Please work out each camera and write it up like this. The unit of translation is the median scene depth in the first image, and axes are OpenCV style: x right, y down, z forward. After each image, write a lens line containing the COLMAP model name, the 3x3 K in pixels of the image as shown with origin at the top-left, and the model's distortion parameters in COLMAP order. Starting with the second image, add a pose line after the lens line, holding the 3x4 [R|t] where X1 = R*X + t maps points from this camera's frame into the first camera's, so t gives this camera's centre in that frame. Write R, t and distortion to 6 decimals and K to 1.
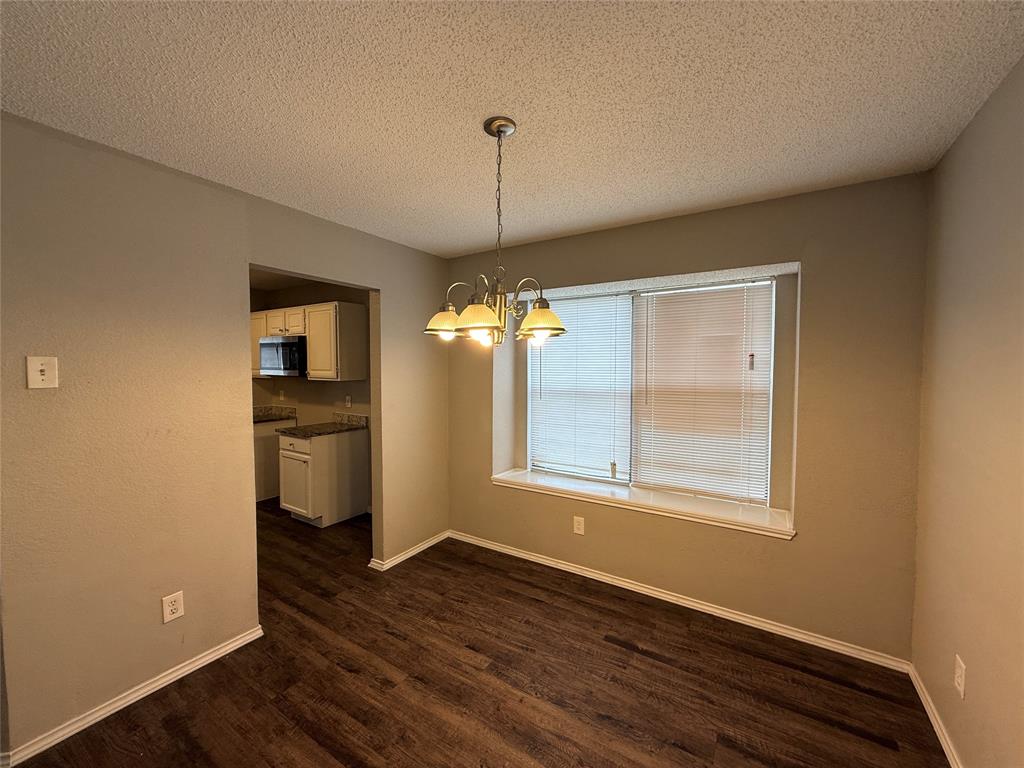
lens RADIAL K [[407.9, 0, 511.4], [0, 407.9, 382.4], [0, 0, 1]] dist [0.000079, 0.000406]
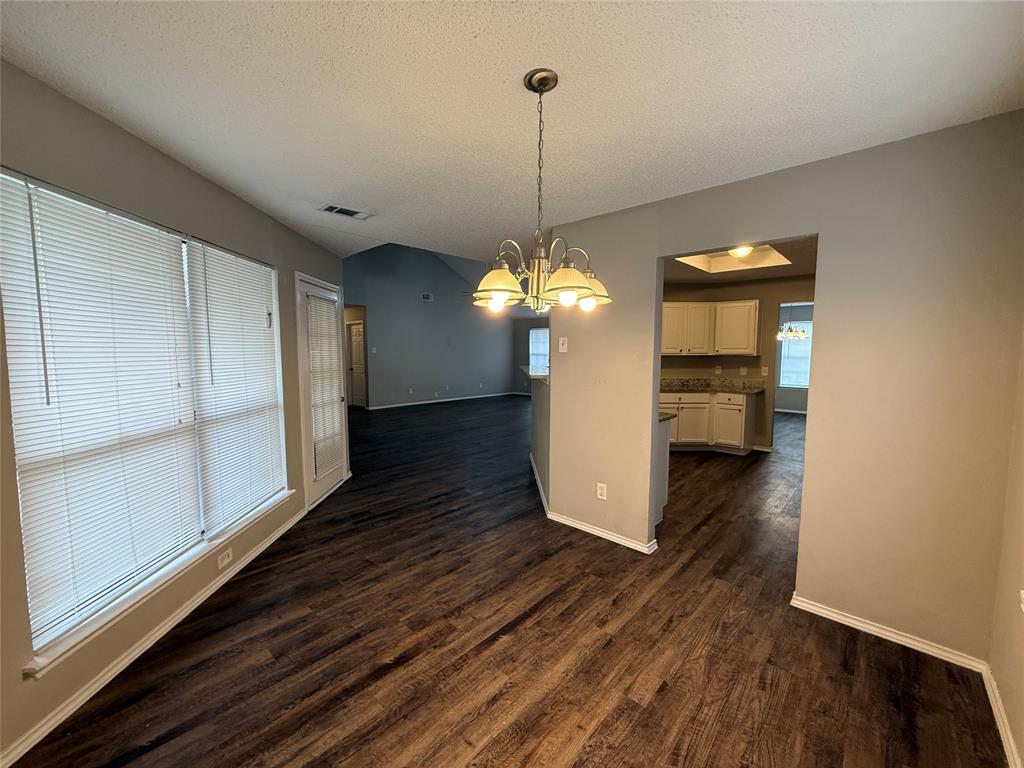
lens RADIAL K [[407.9, 0, 511.4], [0, 407.9, 382.4], [0, 0, 1]] dist [0.000079, 0.000406]
pose [[-0.183516, 0.078876, -0.979847, 0.831126], [-0.040954, 0.995297, 0.087790, -0.005415], [0.982163, 0.056239, -0.179422, 0.974329]]
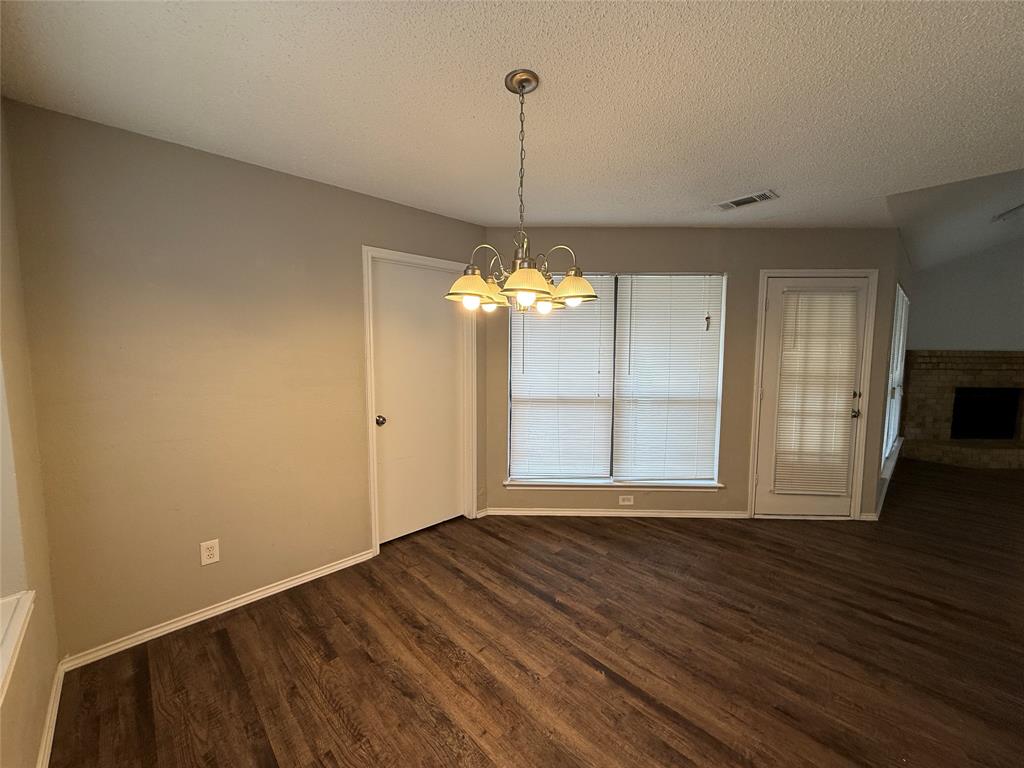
lens RADIAL K [[407.9, 0, 511.4], [0, 407.9, 382.4], [0, 0, 1]] dist [0.000079, 0.000406]
pose [[-0.972562, -0.025421, 0.231250, -0.207638], [0.003976, 0.992051, 0.125777, -0.042851], [-0.232609, 0.123246, -0.964730, 1.716389]]
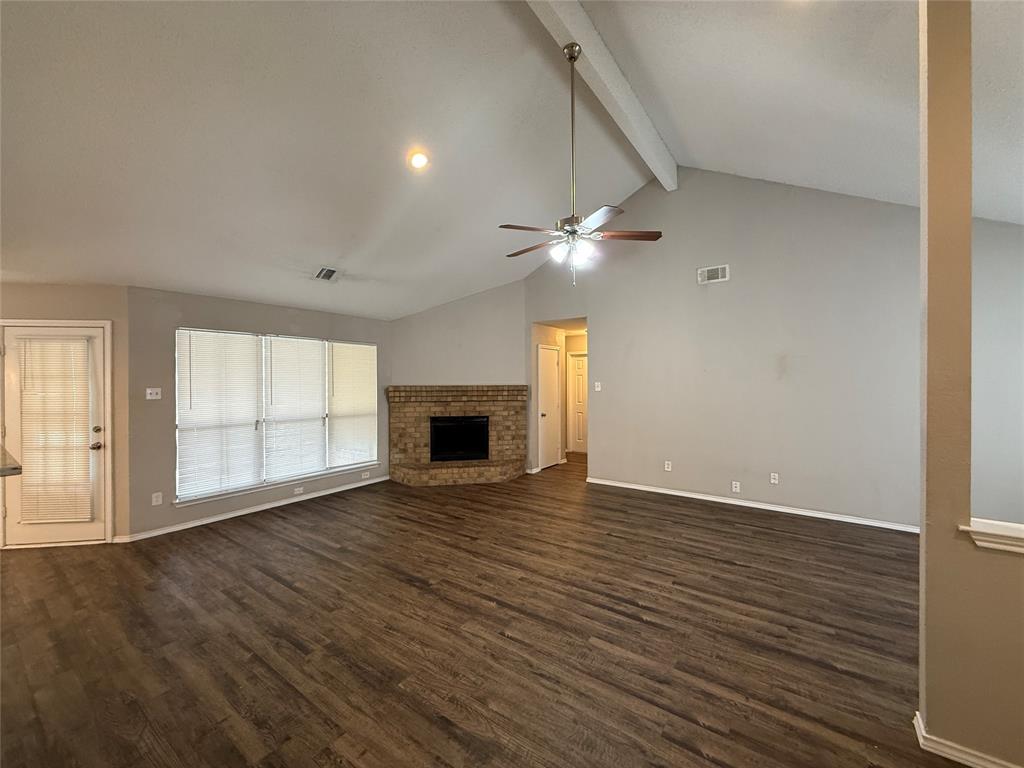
lens RADIAL K [[407.9, 0, 511.4], [0, 407.9, 382.4], [0, 0, 1]] dist [0.000079, 0.000406]
pose [[-0.998155, 0.005920, 0.060420, -3.543515], [0.008553, 0.999020, 0.043415, -0.061433], [-0.060104, 0.043852, -0.997228, 1.522610]]
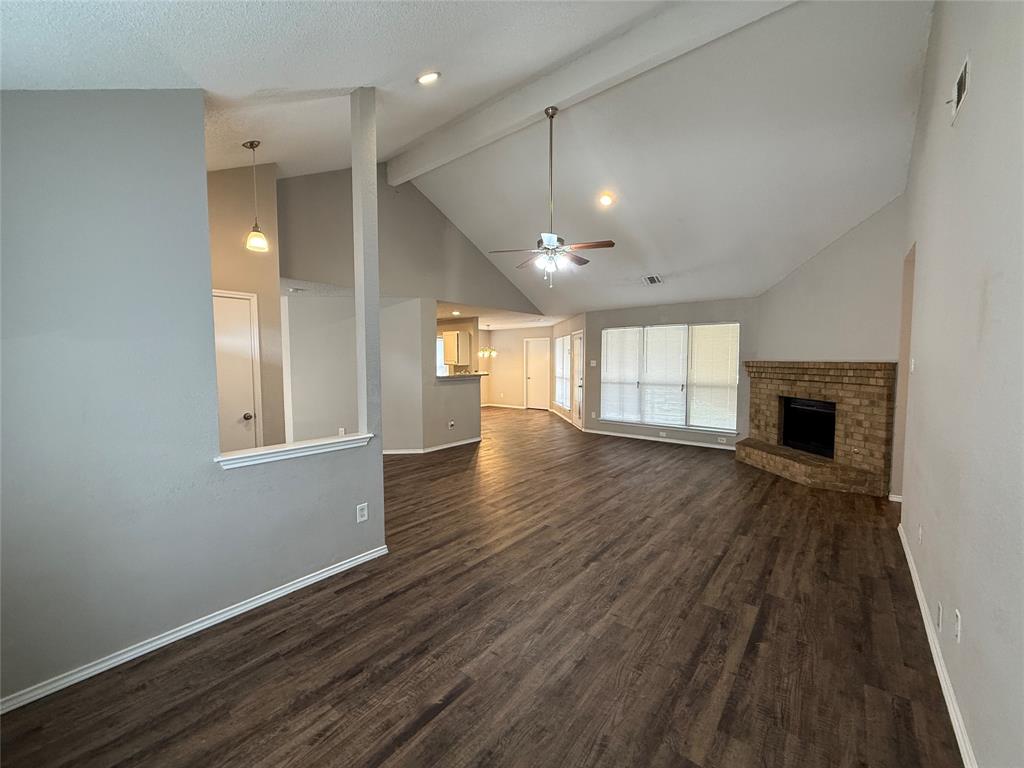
lens RADIAL K [[407.9, 0, 511.4], [0, 407.9, 382.4], [0, 0, 1]] dist [0.000079, 0.000406]
pose [[0.123881, -0.054842, 0.990780, -6.020440], [0.042525, 0.997848, 0.049916, 0.025905], [-0.991385, 0.035950, 0.125947, -0.218736]]
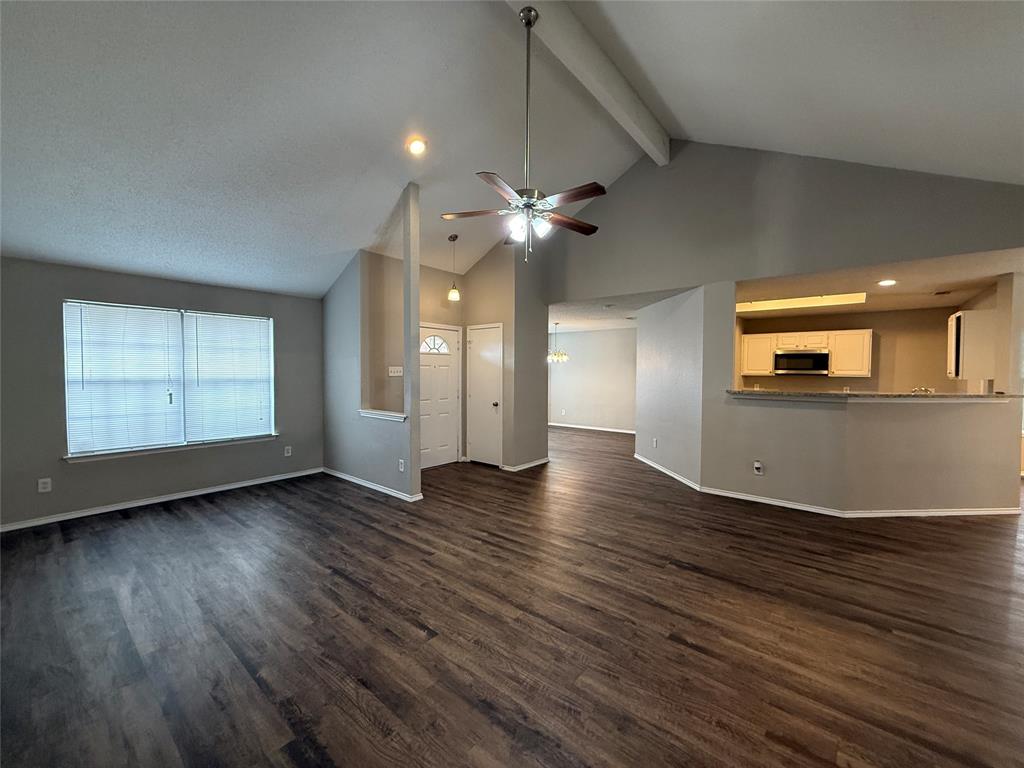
lens RADIAL K [[407.9, 0, 511.4], [0, 407.9, 382.4], [0, 0, 1]] dist [0.000079, 0.000406]
pose [[0.991493, 0.008325, -0.129891, -3.545793], [-0.009939, 0.999881, -0.011783, 0.115584], [0.129777, 0.012974, 0.991458, -1.779402]]
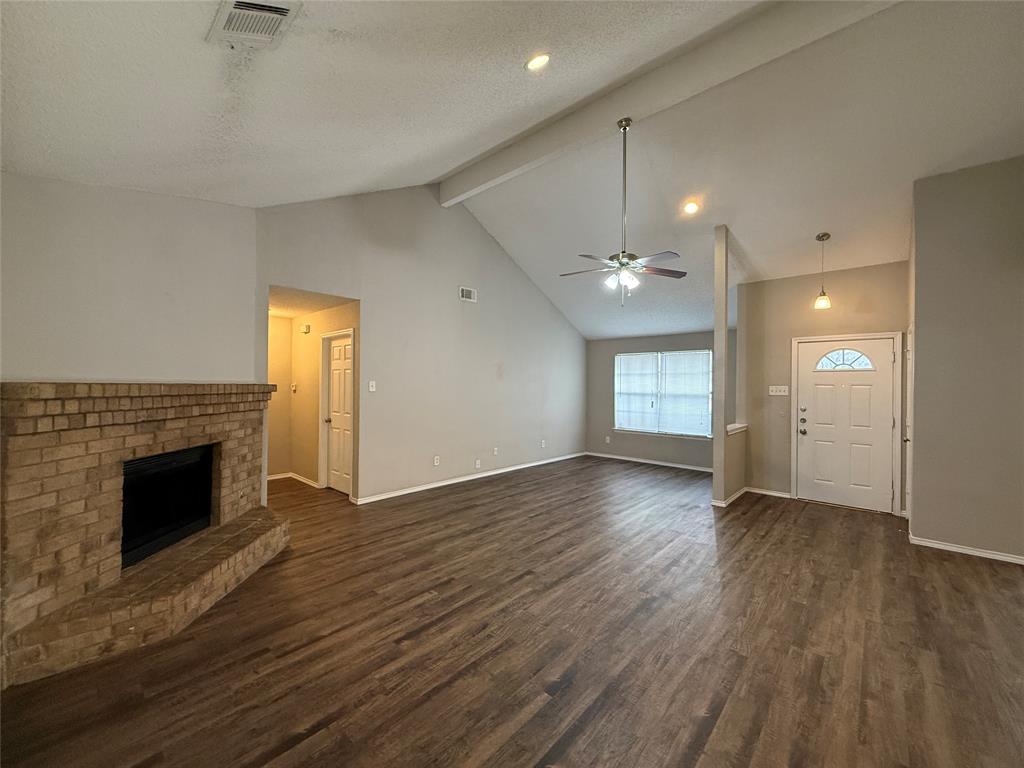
lens RADIAL K [[407.9, 0, 511.4], [0, 407.9, 382.4], [0, 0, 1]] dist [0.000079, 0.000406]
pose [[-0.169327, -0.006042, -0.985541, -1.511855], [-0.049679, 0.998762, 0.002413, 0.038448], [0.984307, 0.049369, -0.169417, -0.362291]]
